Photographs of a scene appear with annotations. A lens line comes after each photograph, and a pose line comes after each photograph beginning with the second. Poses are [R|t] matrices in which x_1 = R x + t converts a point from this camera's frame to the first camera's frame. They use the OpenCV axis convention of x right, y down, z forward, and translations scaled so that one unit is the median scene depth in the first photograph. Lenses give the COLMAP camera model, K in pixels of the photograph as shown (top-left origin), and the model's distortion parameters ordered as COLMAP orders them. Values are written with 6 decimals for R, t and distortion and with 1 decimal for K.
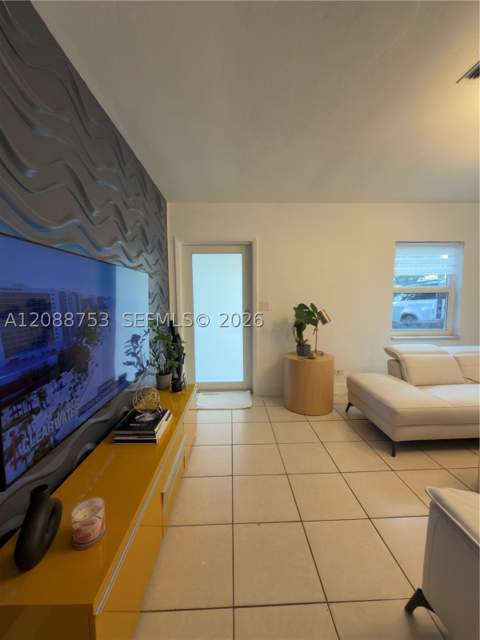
lens RADIAL K [[257.6, 0, 239.9], [0, 257.6, 317.3], [0, 0, 1]] dist [-0.000453, 0.000083]
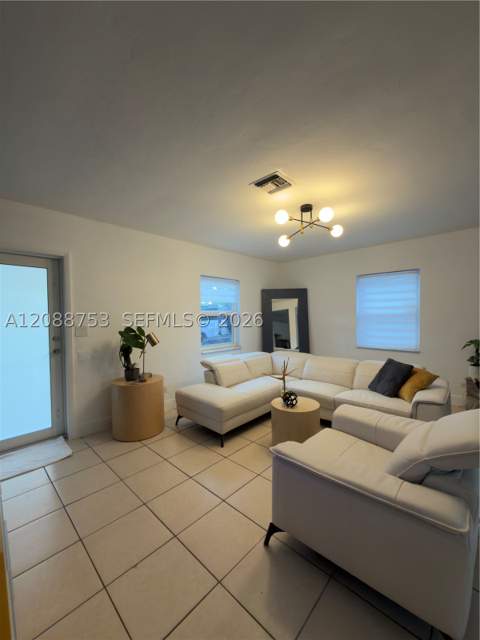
lens RADIAL K [[257.6, 0, 239.9], [0, 257.6, 317.3], [0, 0, 1]] dist [-0.000453, 0.000083]
pose [[0.708471, -0.003913, 0.705729, -0.158753], [0.063814, 0.996243, -0.058539, -0.005646], [-0.702849, 0.086509, 0.706059, 0.002881]]
